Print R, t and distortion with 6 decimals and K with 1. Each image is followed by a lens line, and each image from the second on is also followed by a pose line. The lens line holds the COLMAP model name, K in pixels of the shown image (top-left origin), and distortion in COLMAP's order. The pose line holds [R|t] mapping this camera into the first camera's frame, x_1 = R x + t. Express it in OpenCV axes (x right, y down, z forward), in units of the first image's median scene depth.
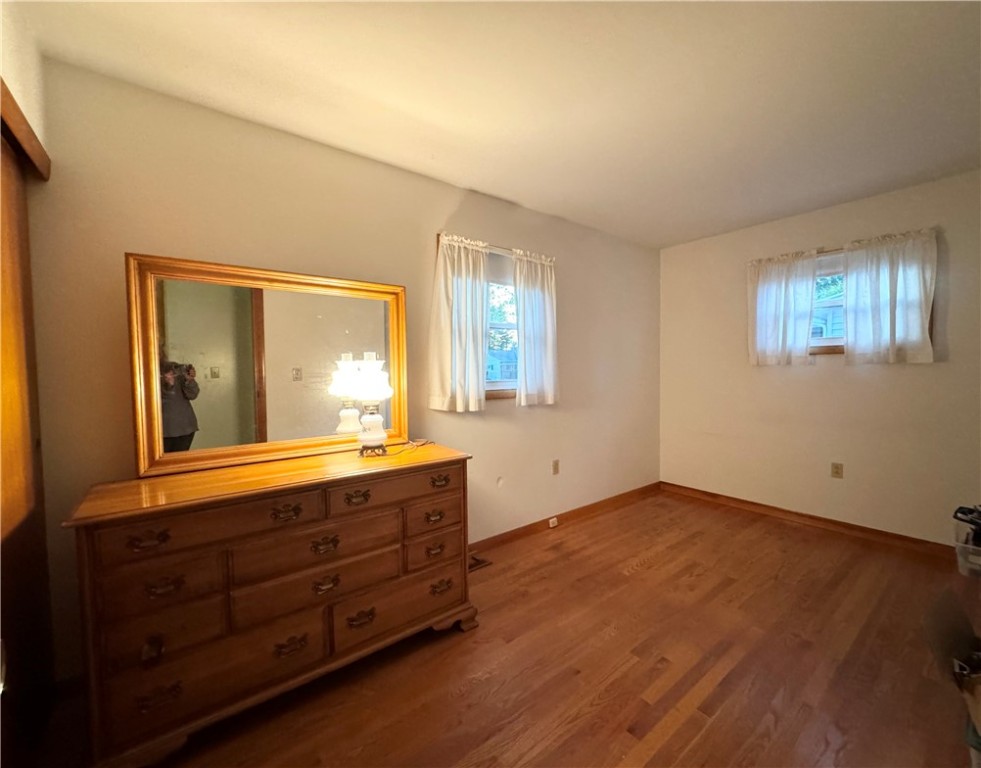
lens RADIAL K [[442.7, 0, 490.5], [0, 442.7, 384.0], [0, 0, 1]] dist [0.000931, 0.000211]
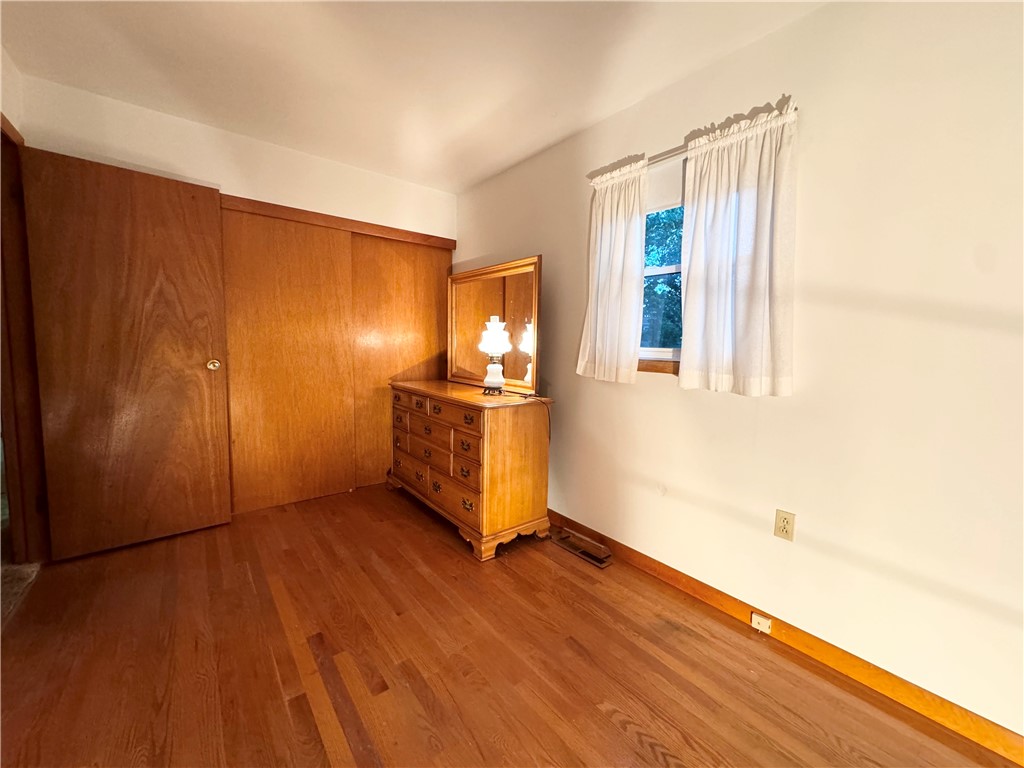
lens RADIAL K [[408.8, 0, 512.8], [0, 408.8, 381.9], [0, 0, 1]] dist [-0.001339, -0.000028]
pose [[-0.029142, 0.099885, -0.994572, 0.937096], [-0.062702, 0.992853, 0.101549, -0.004319], [0.997607, 0.065321, -0.022671, 1.078099]]
